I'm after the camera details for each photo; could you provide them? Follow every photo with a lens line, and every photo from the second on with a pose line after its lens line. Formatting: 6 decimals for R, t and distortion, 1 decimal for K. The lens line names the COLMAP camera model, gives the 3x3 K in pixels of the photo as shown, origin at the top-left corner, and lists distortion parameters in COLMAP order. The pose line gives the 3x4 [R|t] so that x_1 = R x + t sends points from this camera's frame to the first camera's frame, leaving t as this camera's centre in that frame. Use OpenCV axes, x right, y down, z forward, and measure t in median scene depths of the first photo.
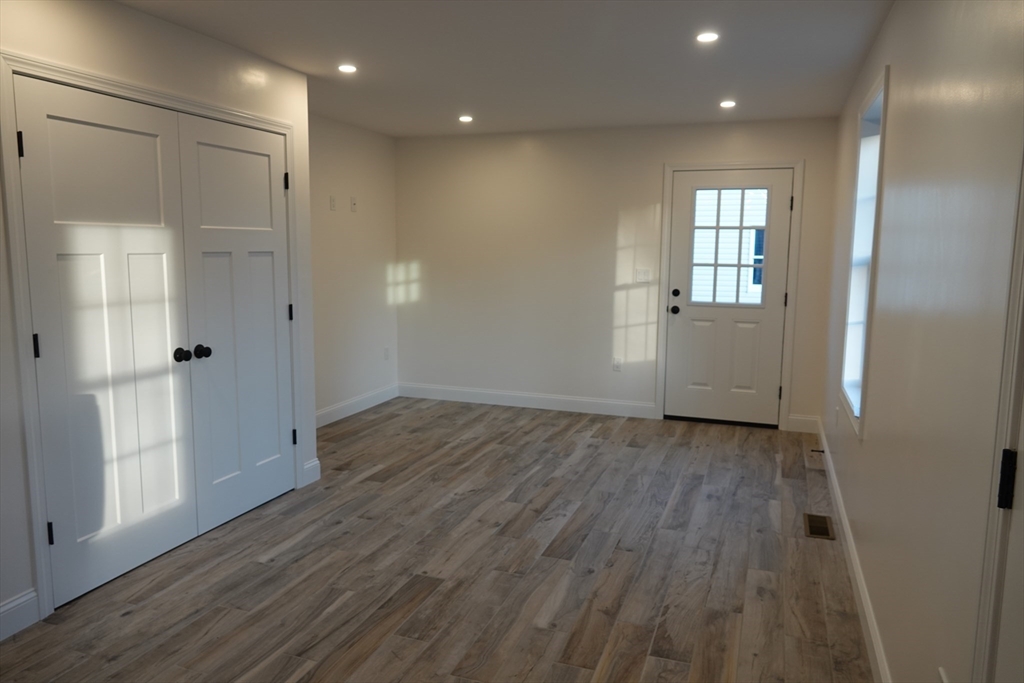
lens RADIAL K [[718.4, 0, 513.6], [0, 718.4, 340.2], [0, 0, 1]] dist [0.012317, -0.005347]
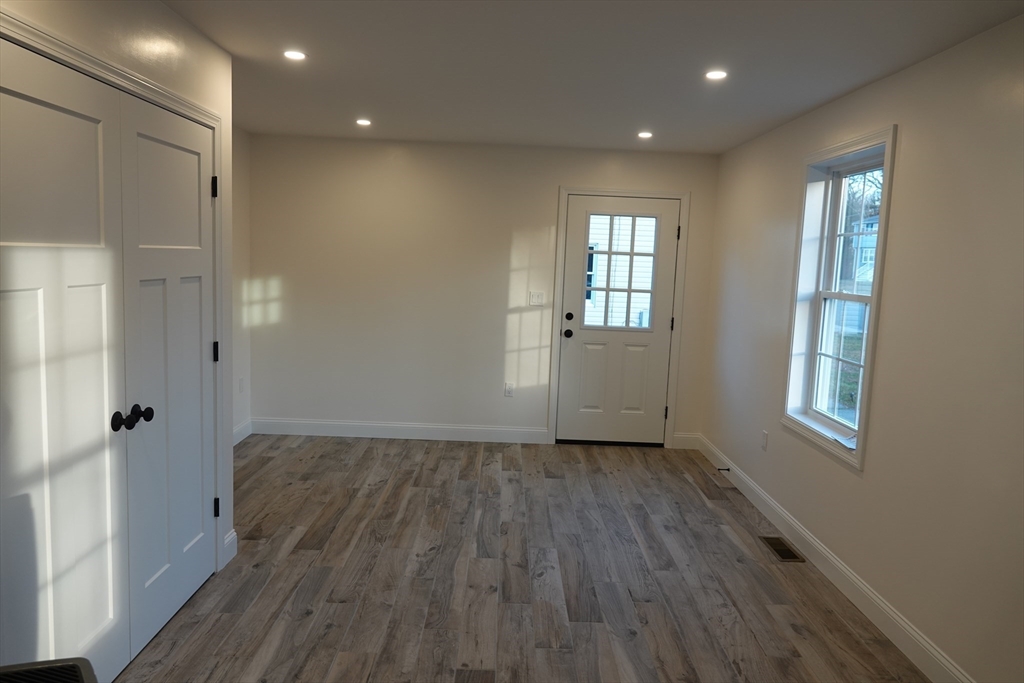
lens RADIAL K [[718.4, 0, 512.5], [0, 718.4, 338.6], [0, 0, 1]] dist [0.012317, -0.005347]
pose [[0.934259, -0.011074, 0.356423, -0.297963], [0.013473, 0.999900, -0.004250, -0.047066], [-0.356341, 0.008773, 0.934315, 0.146585]]
